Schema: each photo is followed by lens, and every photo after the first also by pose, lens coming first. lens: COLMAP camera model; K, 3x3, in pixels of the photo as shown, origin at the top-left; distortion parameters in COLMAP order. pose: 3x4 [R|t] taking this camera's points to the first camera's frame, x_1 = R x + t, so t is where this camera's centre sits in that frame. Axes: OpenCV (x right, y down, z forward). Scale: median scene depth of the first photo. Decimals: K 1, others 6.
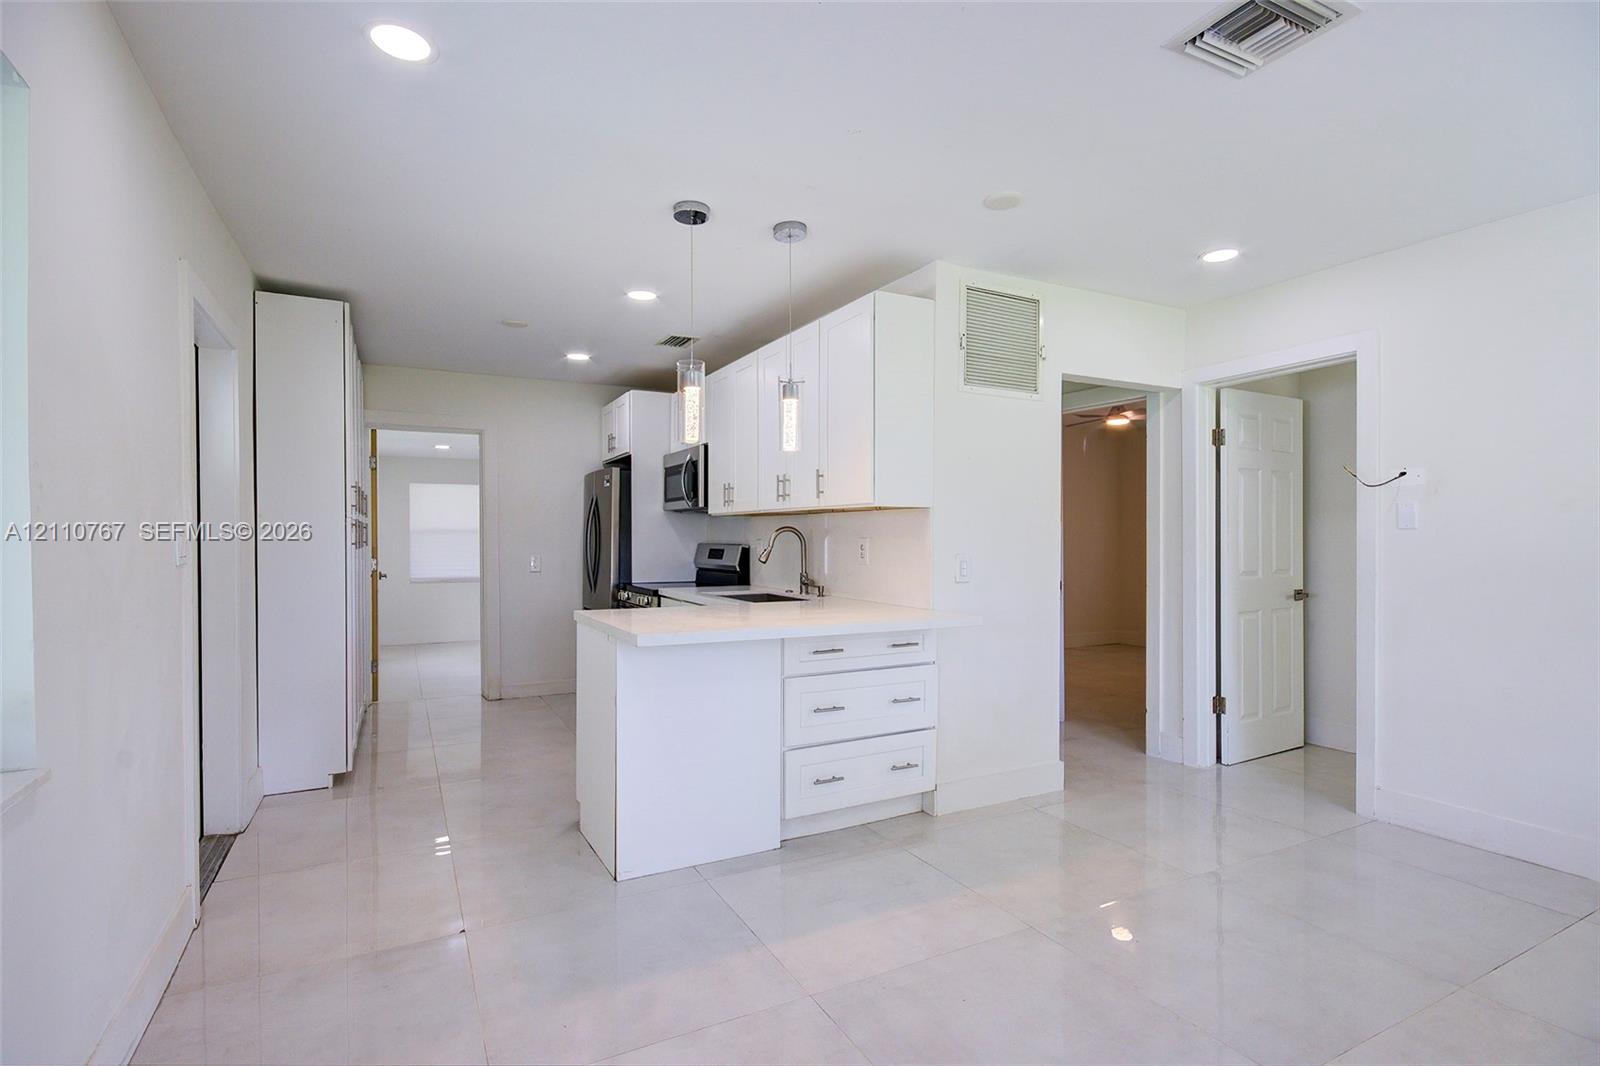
lens RADIAL K [[779.5, 0, 794.0], [0, 779.5, 535.8], [0, 0, 1]] dist [0.009167, -0.008651]
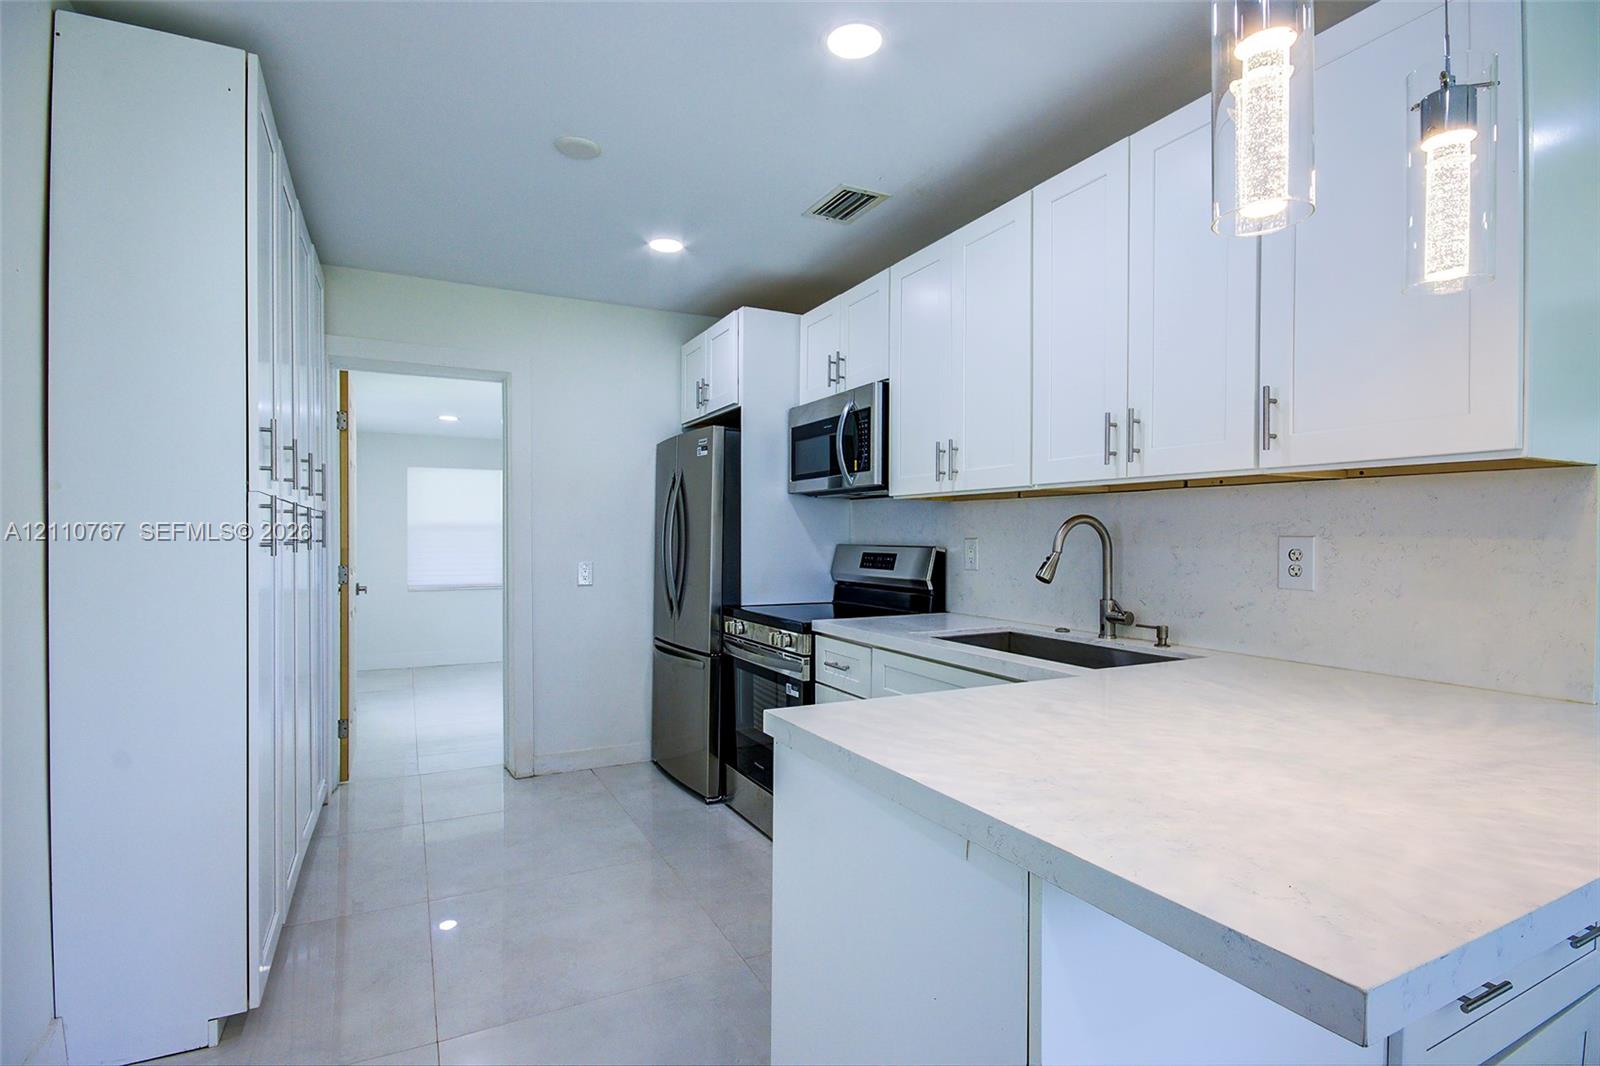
lens RADIAL K [[779.5, 0, 811.6], [0, 779.5, 536.2], [0, 0, 1]] dist [0.009167, -0.008651]
pose [[0.999916, 0.004171, 0.012236, -0.160983], [-0.004179, 0.999991, 0.000572, 0.002724], [-0.012234, -0.000623, 0.999925, 0.359496]]
